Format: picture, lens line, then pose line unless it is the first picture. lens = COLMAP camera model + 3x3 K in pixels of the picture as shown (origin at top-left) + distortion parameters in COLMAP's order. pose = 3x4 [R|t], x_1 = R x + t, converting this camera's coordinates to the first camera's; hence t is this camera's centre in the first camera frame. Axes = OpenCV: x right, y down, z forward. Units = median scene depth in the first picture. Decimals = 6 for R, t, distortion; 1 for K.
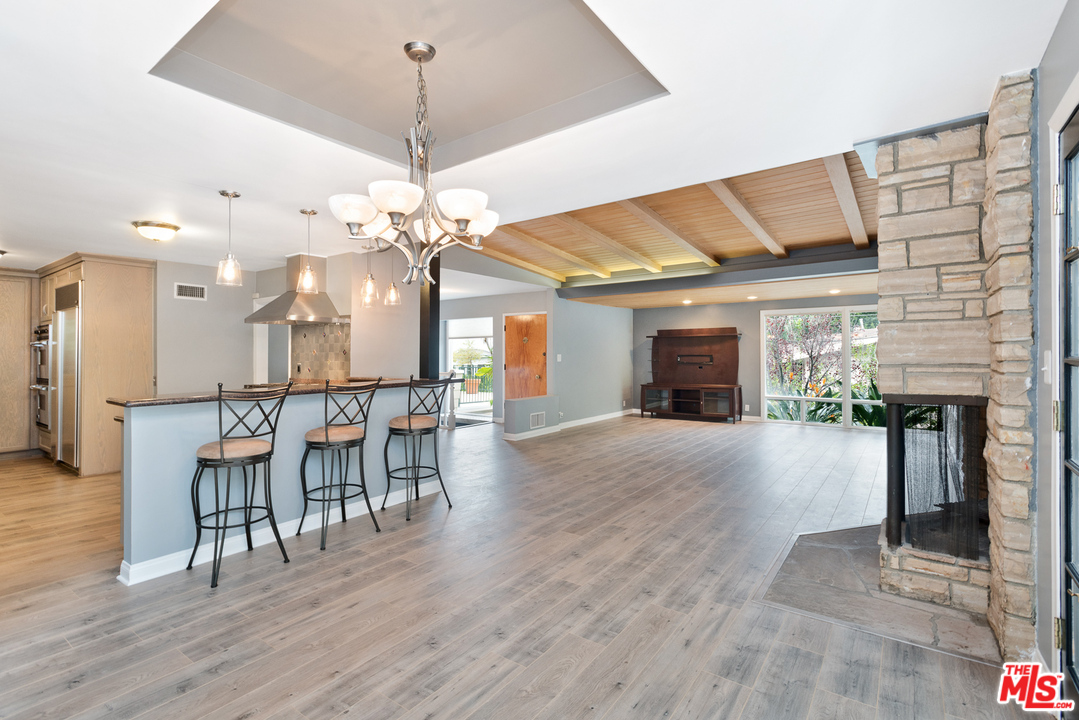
lens RADIAL K [[503.0, 0, 539.6], [0, 503.0, 349.3], [0, 0, 1]] dist [0.008688, -0.002995]
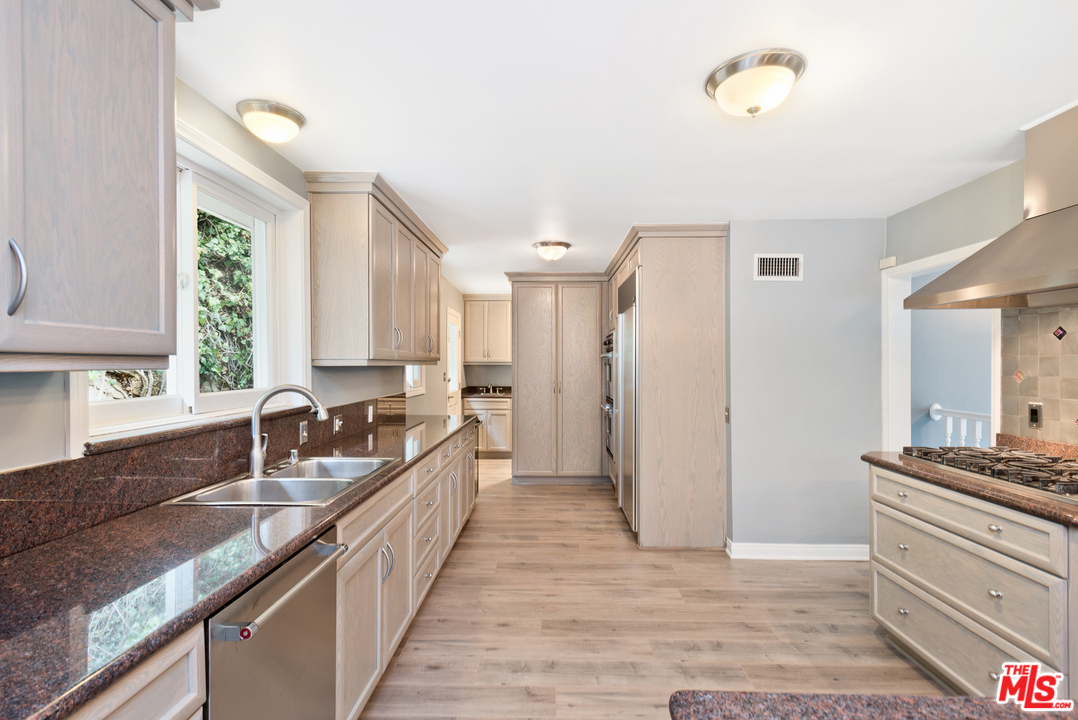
lens RADIAL K [[502.5, 0, 540.6], [0, 502.5, 358.9], [0, 0, 1]] dist [0.008688, -0.002995]
pose [[0.568624, -0.001996, -0.822595, -0.371383], [0.005337, 0.999985, 0.001263, -0.009221], [0.822580, -0.005109, 0.568626, 0.444005]]
